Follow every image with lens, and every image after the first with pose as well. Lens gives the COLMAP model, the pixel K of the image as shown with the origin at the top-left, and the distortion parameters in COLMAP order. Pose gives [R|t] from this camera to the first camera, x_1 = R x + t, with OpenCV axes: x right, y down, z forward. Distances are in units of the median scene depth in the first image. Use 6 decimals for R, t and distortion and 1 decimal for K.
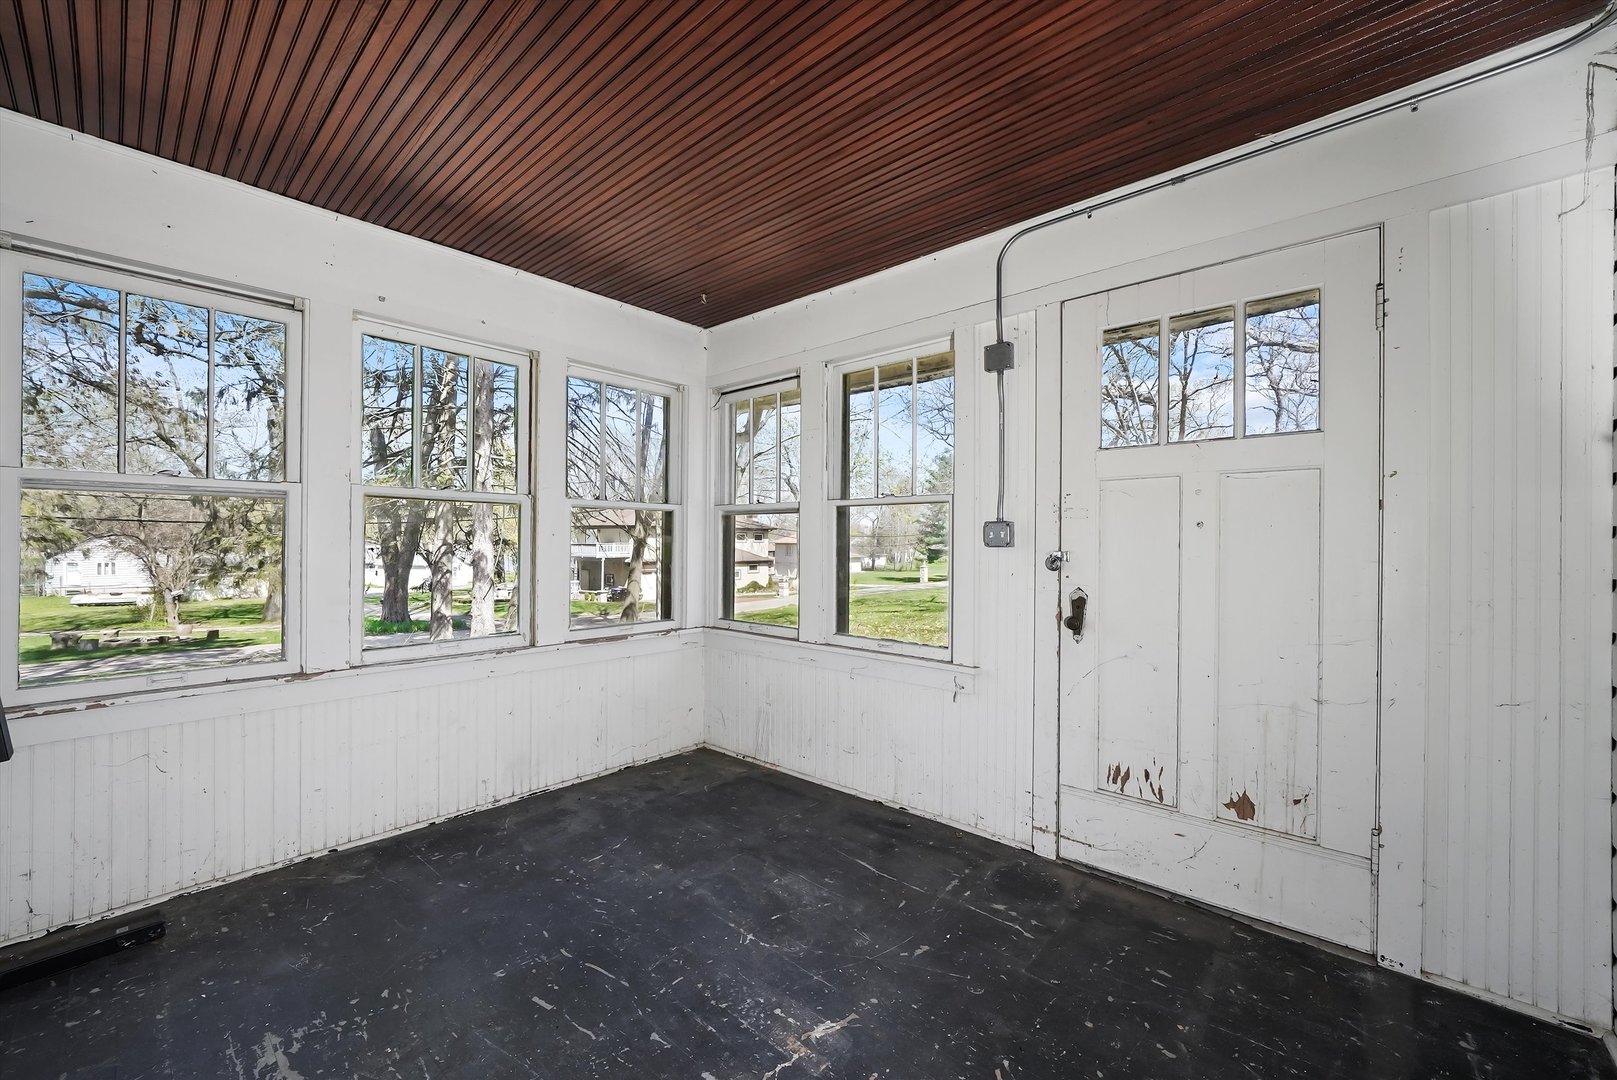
lens RADIAL K [[625.2, 0, 814.5], [0, 625.2, 537.6], [0, 0, 1]] dist [-0.012964, 0.001177]
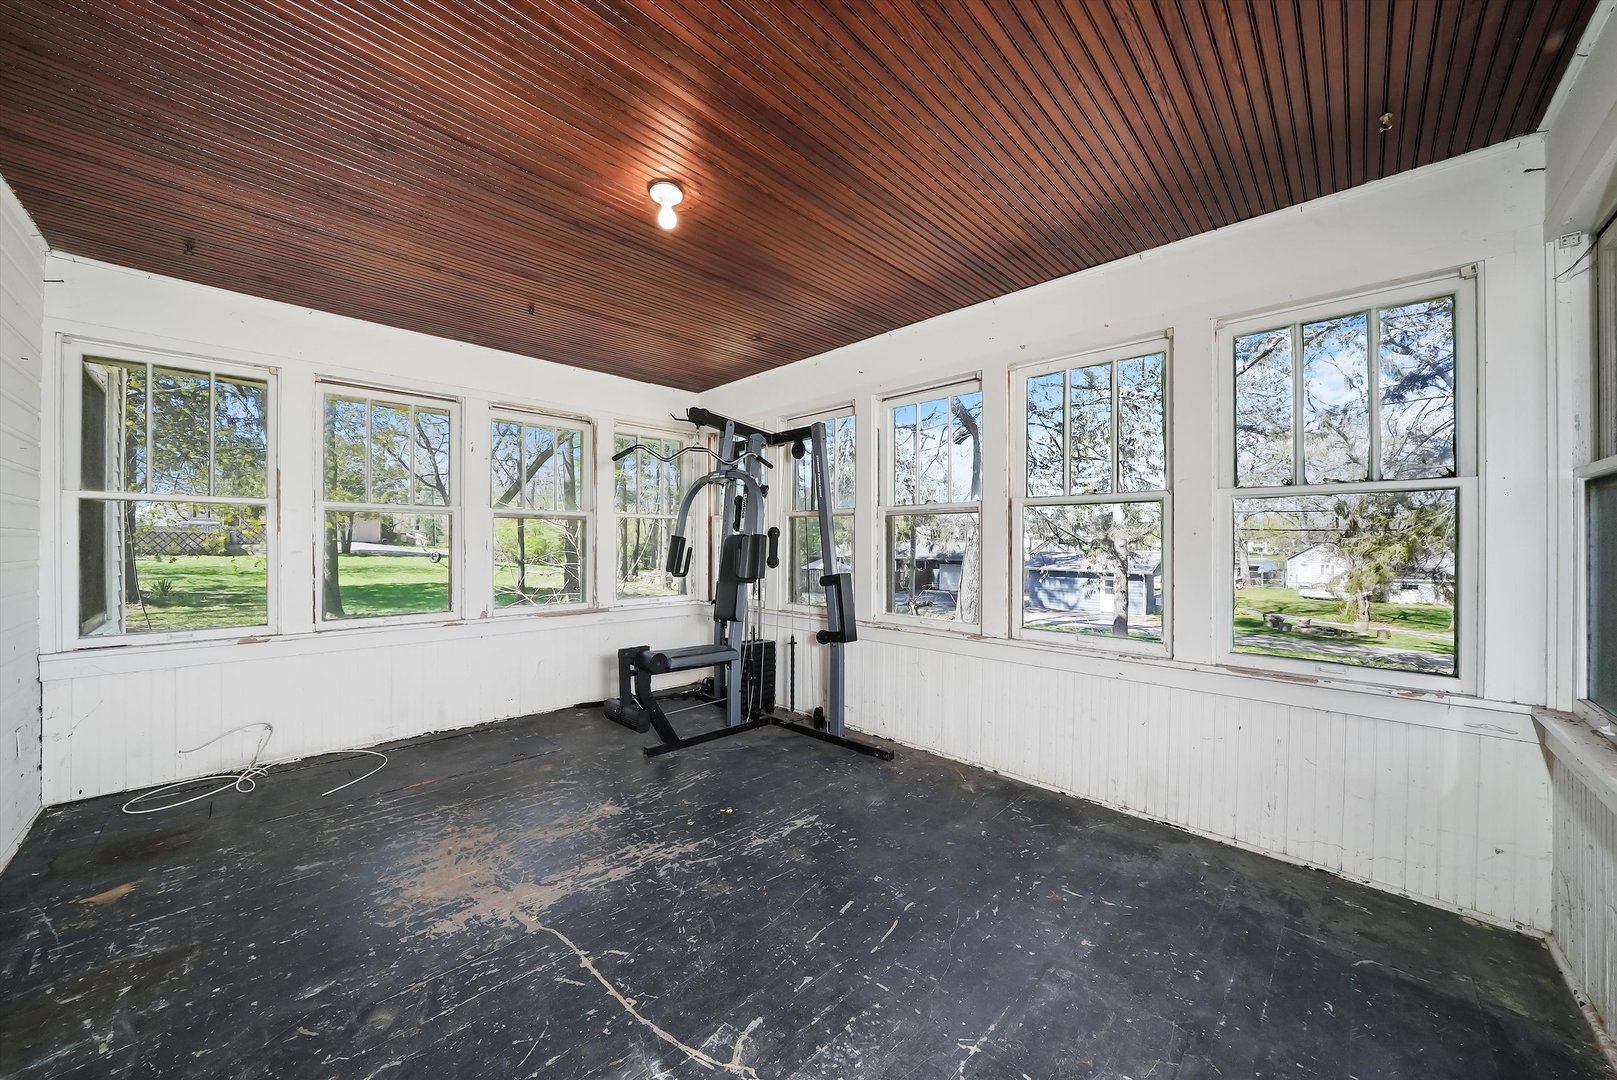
lens RADIAL K [[567.8, 0, 813.1], [0, 567.8, 547.2], [0, 0, 1]] dist [-0.021174, 0.002335]
pose [[-0.041951, 0.002797, -0.999116, 0.433276], [0.003704, 0.999990, 0.002644, 0.010061], [0.999113, -0.003590, -0.041961, 0.602638]]
